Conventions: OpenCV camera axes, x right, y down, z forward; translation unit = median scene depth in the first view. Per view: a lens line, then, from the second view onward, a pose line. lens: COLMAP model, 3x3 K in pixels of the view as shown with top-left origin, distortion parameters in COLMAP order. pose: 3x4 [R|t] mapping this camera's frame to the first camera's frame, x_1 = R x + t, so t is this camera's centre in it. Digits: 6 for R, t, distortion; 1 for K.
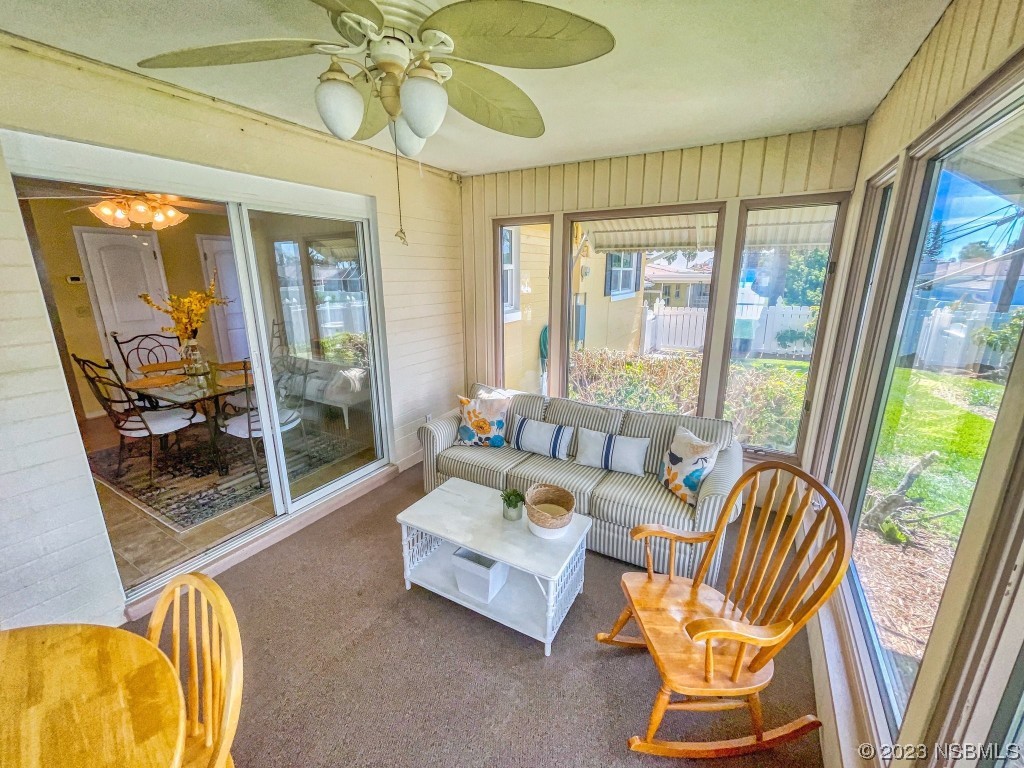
lens RADIAL K [[418.4, 0, 515.8], [0, 418.4, 381.2], [0, 0, 1]] dist [-0.014289, 0.003412]
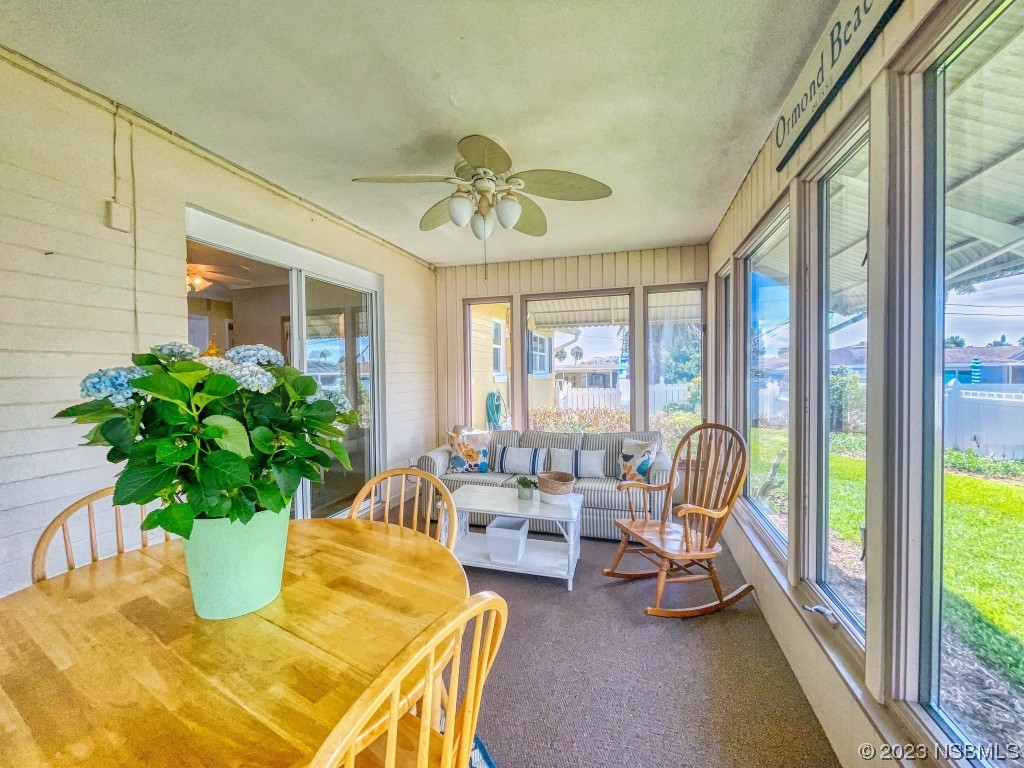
lens RADIAL K [[418.4, 0, 515.7], [0, 418.4, 382.5], [0, 0, 1]] dist [-0.014289, 0.003412]
pose [[0.971922, -0.016581, 0.234718, -0.258900], [0.069594, 0.973142, -0.219433, 0.195442], [-0.224775, 0.229607, 0.946972, -0.240510]]
